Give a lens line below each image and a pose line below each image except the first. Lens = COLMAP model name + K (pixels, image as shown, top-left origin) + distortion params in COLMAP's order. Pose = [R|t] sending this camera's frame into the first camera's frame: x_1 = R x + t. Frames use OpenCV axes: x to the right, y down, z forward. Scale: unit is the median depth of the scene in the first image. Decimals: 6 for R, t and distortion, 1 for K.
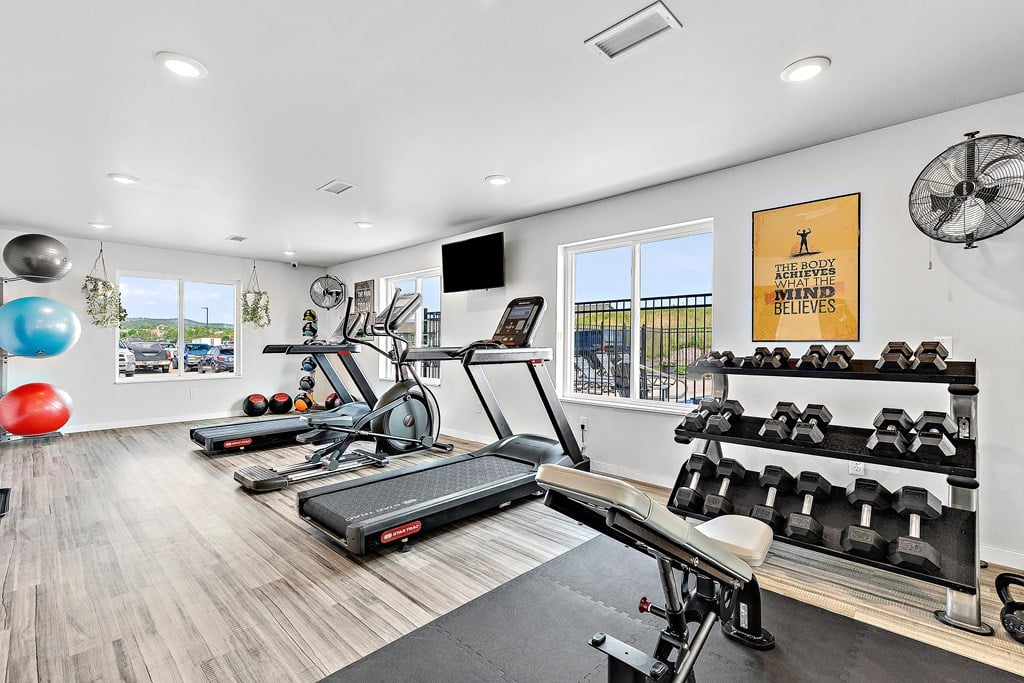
lens RADIAL K [[465.3, 0, 511.6], [0, 465.3, 344.1], [0, 0, 1]] dist [0.003178, -0.000219]
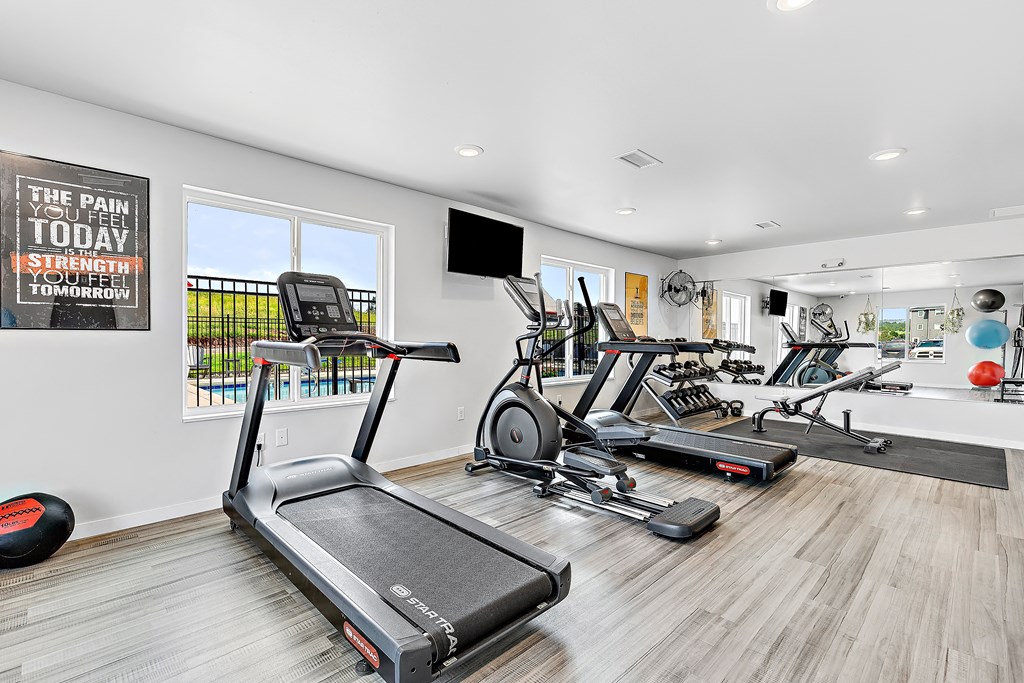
lens RADIAL K [[465.3, 0, 511.5], [0, 465.3, 340.9], [0, 0, 1]] dist [0.003178, -0.000219]
pose [[0.020309, -0.011456, 0.999728, -0.906649], [-0.004946, 0.999921, 0.011559, -0.005982], [-0.999782, -0.005180, 0.020251, 0.883375]]
